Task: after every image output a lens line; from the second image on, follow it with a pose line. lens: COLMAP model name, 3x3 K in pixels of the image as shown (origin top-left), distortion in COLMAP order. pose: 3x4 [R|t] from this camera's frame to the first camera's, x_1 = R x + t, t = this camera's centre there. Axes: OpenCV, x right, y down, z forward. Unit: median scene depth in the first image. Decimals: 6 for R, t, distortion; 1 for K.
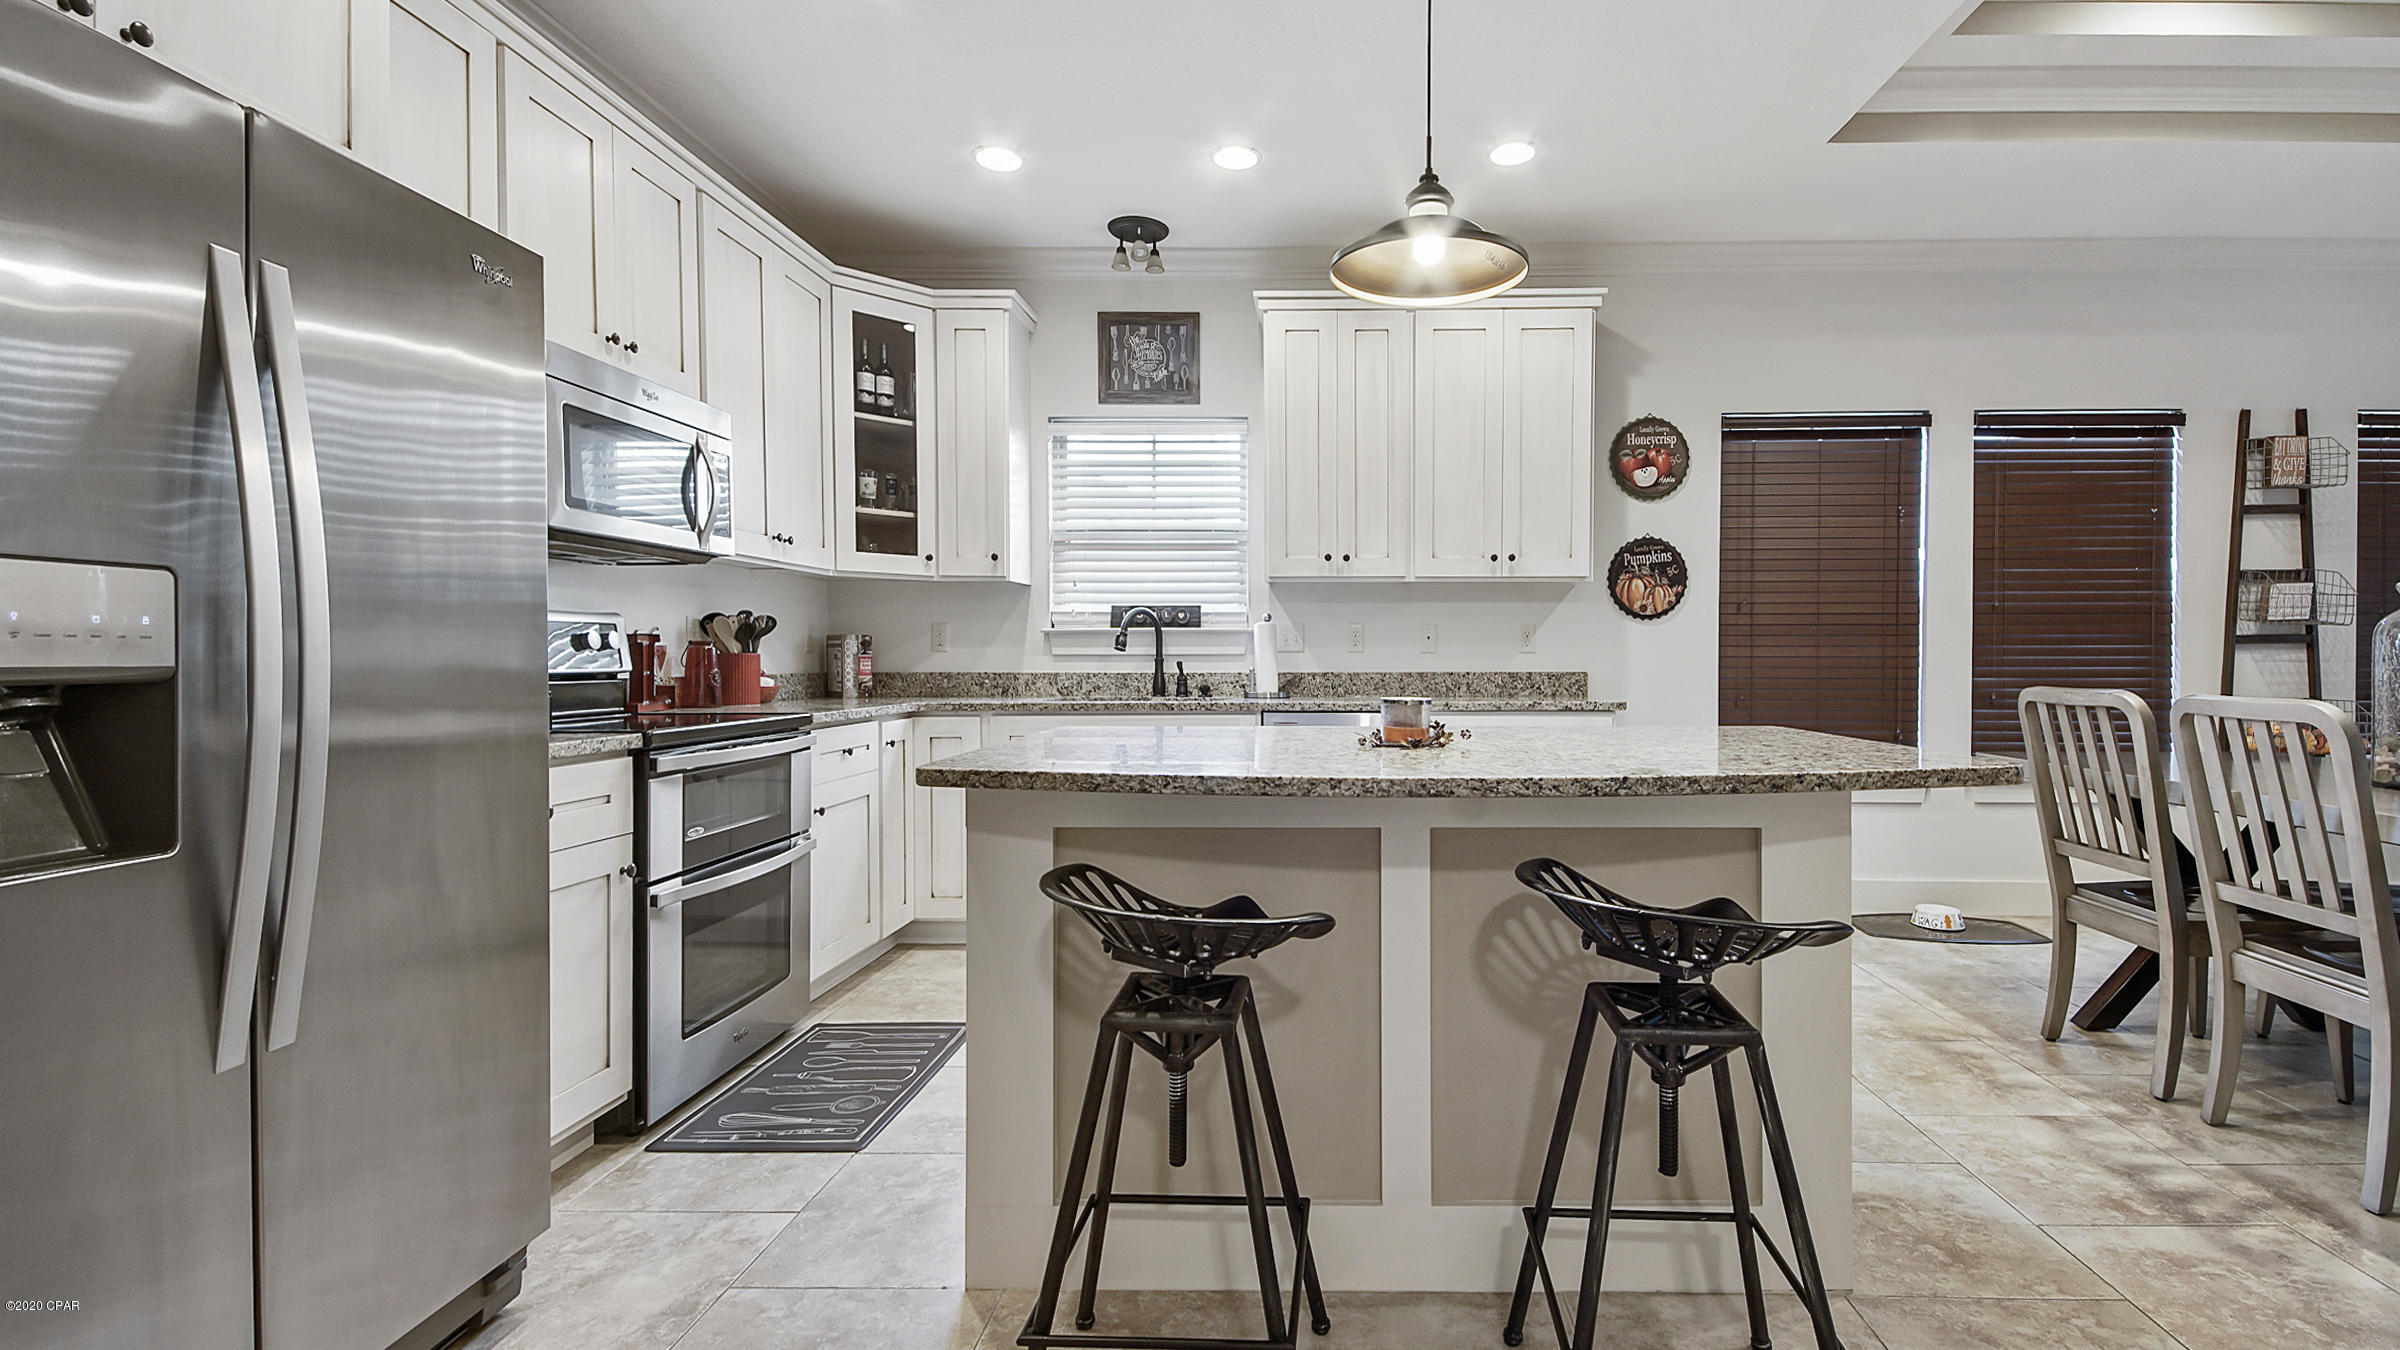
lens RADIAL K [[1135.9, 0, 1200.0], [0, 1135.9, 675.0], [0, 0, 1]] dist [0.014159, -0.000214]
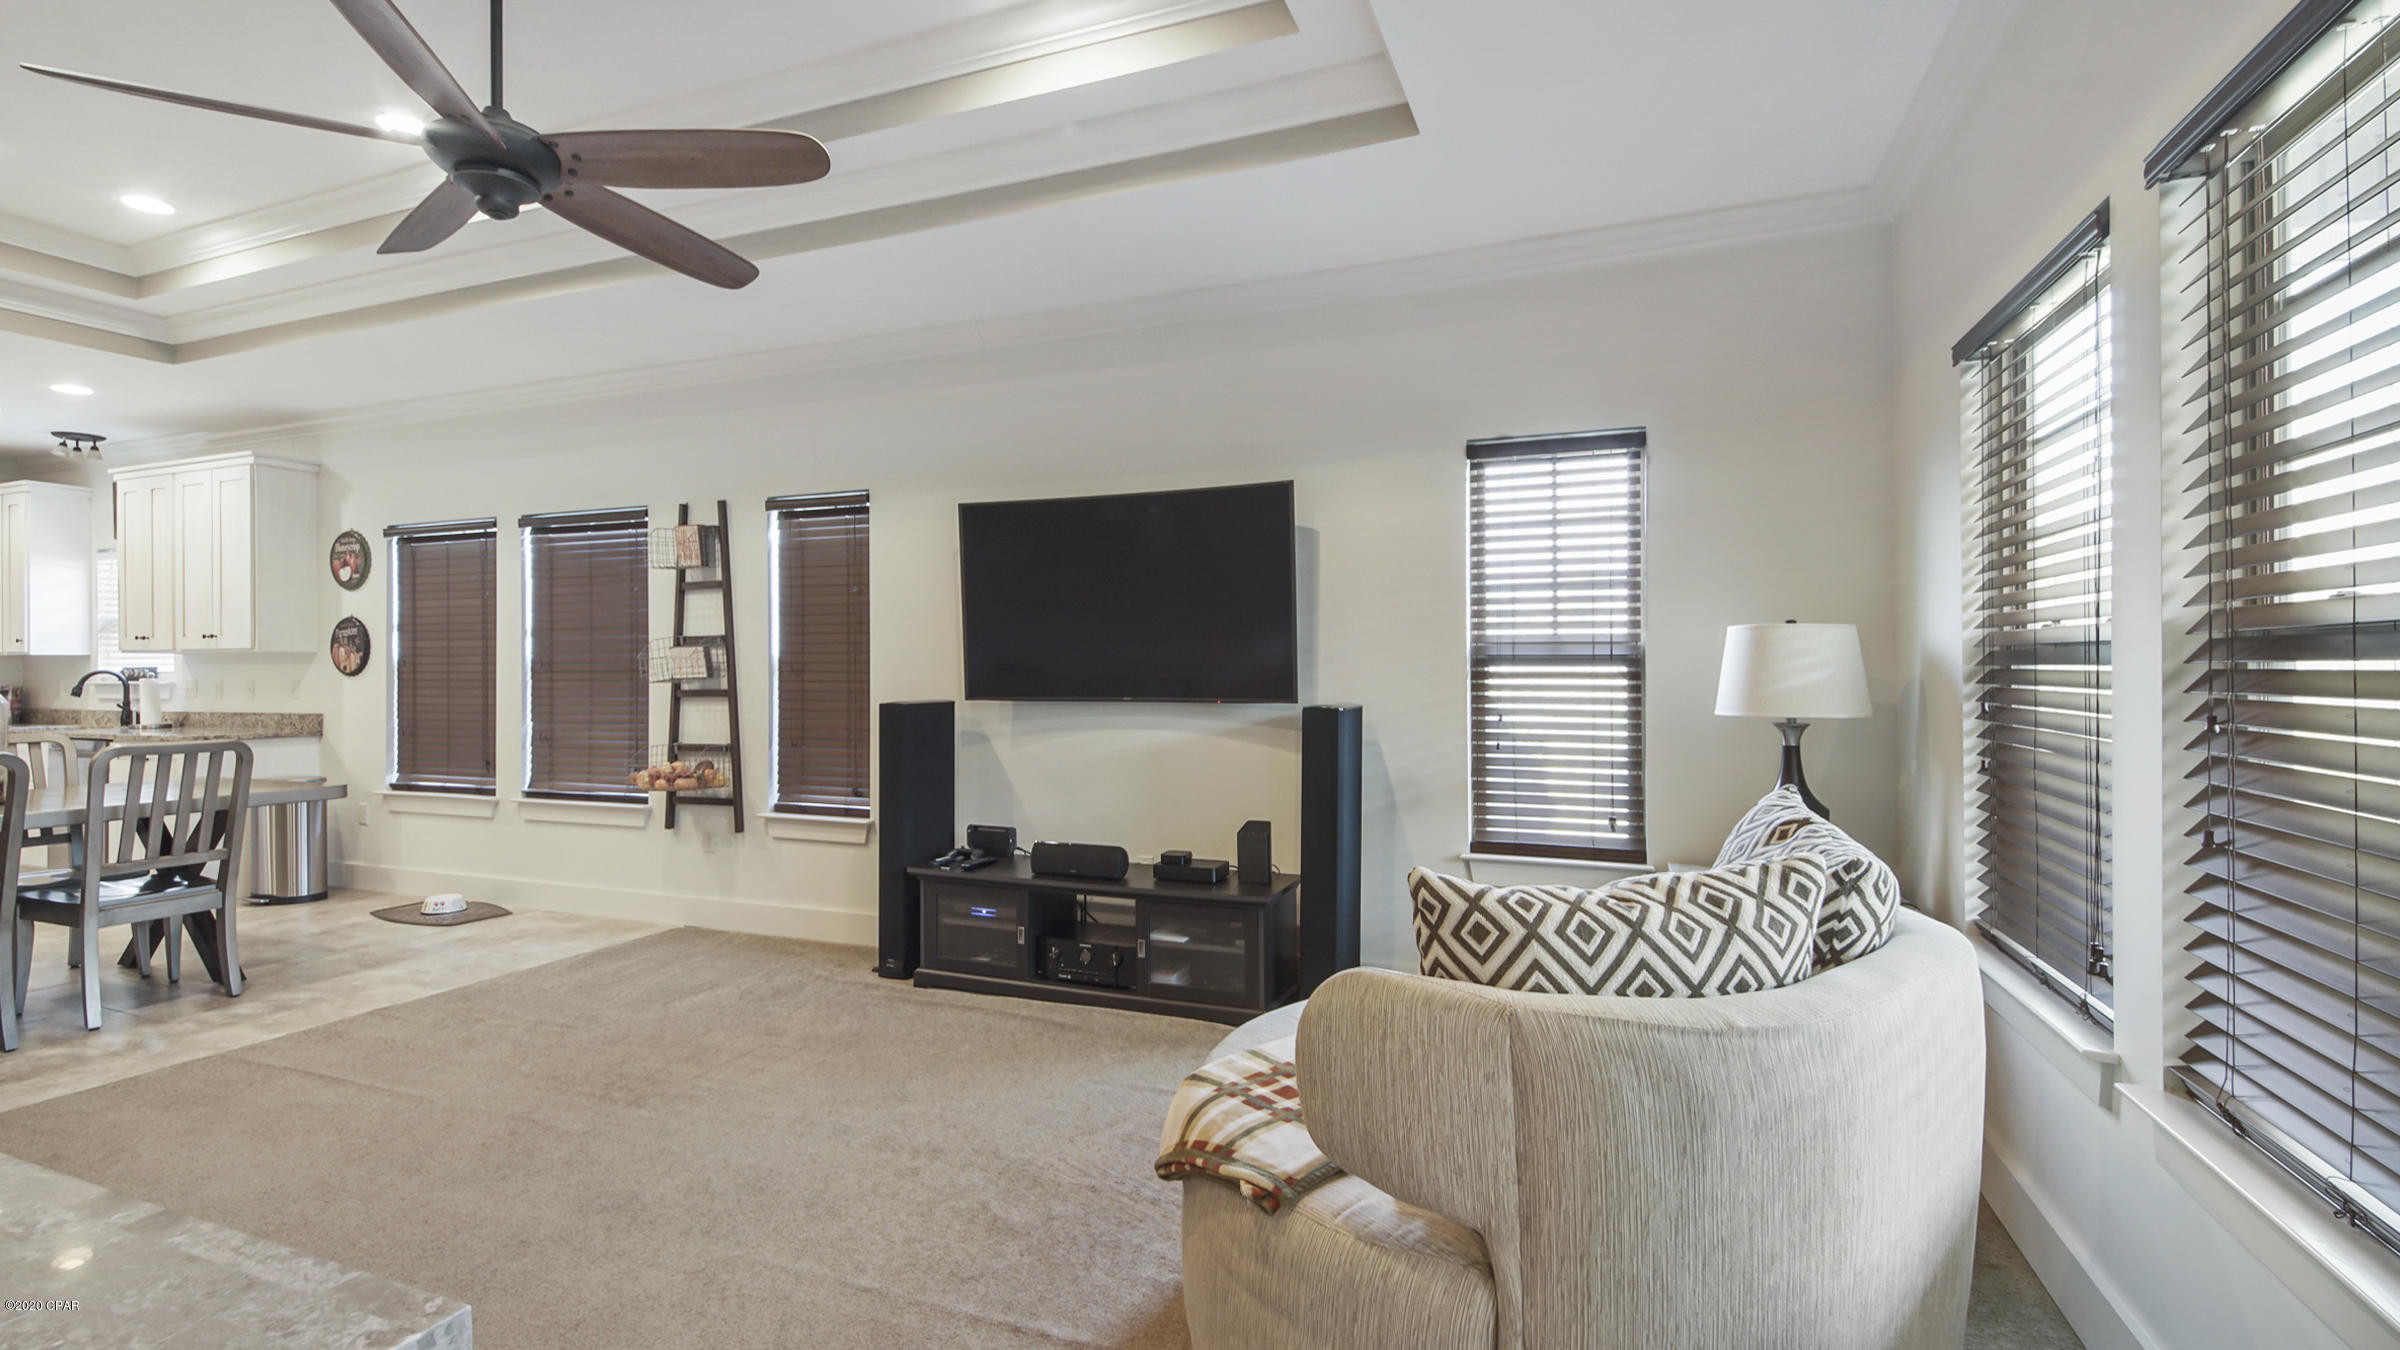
lens RADIAL K [[1081.2, 0, 1200.0], [0, 1081.2, 675.0], [0, 0, 1]] dist [0.001543, -0.000023]
pose [[0.935303, 0.002224, -0.353840, 1.870164], [-0.003290, 0.999992, -0.002409, -0.051363], [0.353832, 0.003418, 0.935303, 0.133253]]
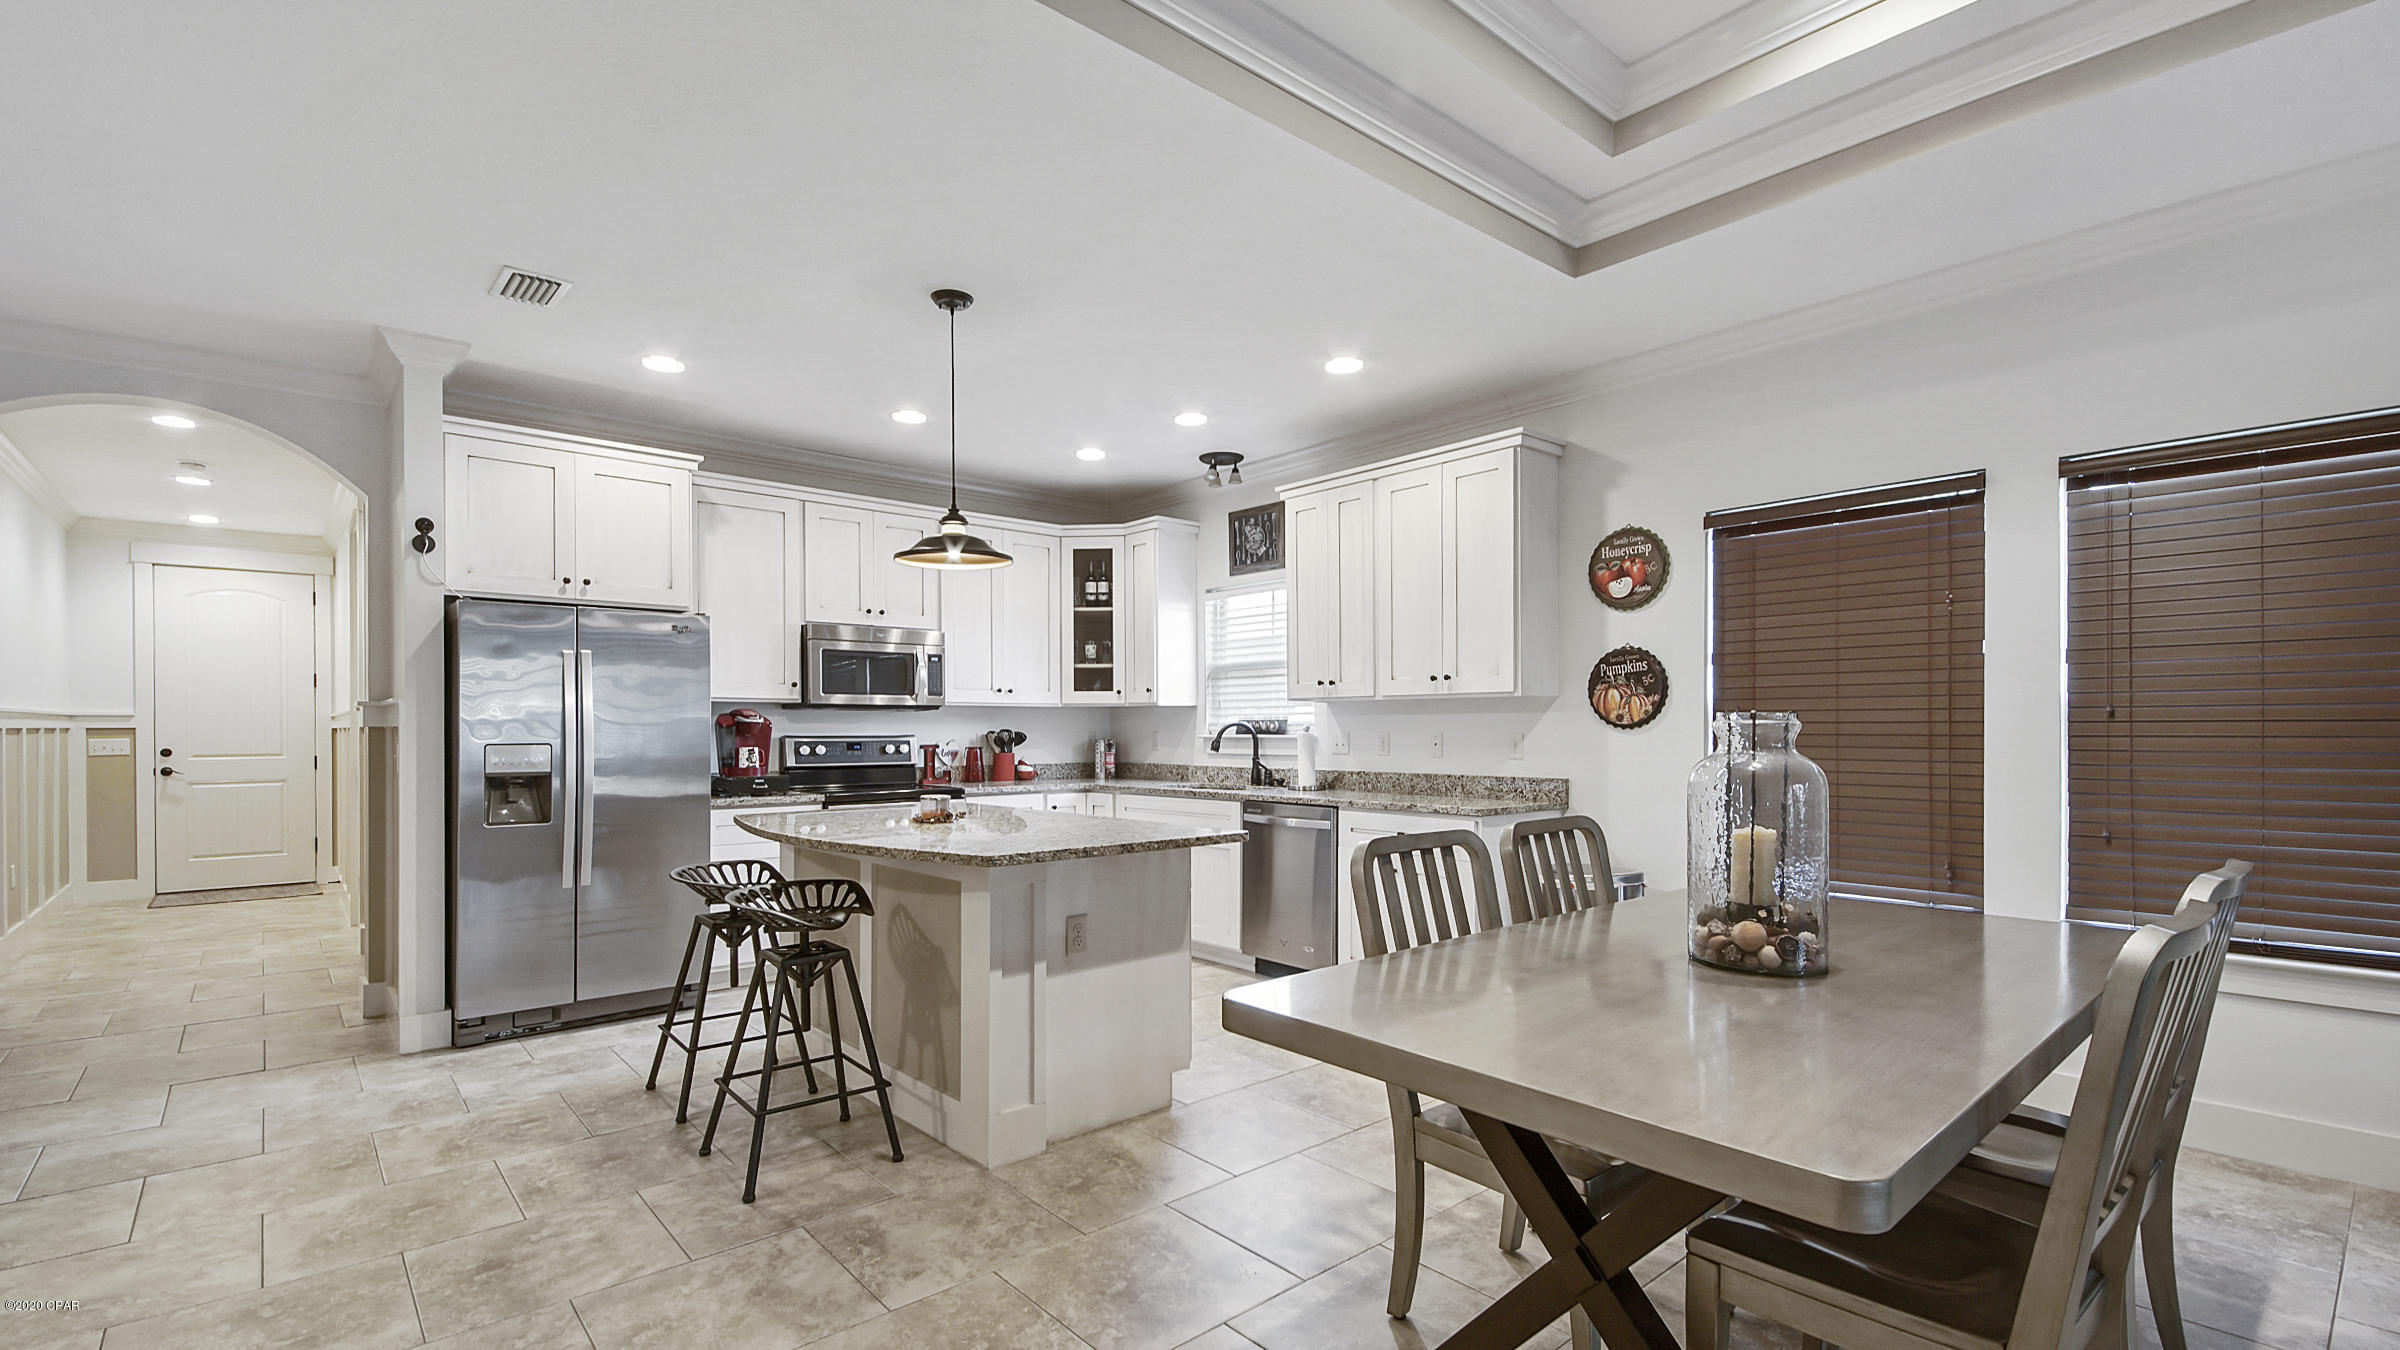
lens RADIAL K [[1072.5, 0, 1185.4], [0, 1072.5, 719.8], [0, 0, 1]] dist [0.010887, -0.000214]
pose [[0.645409, -0.004486, -0.763824, 0.883370], [-0.009621, 0.999856, -0.014001, -0.040556], [0.763777, 0.016385, 0.645273, 0.094197]]
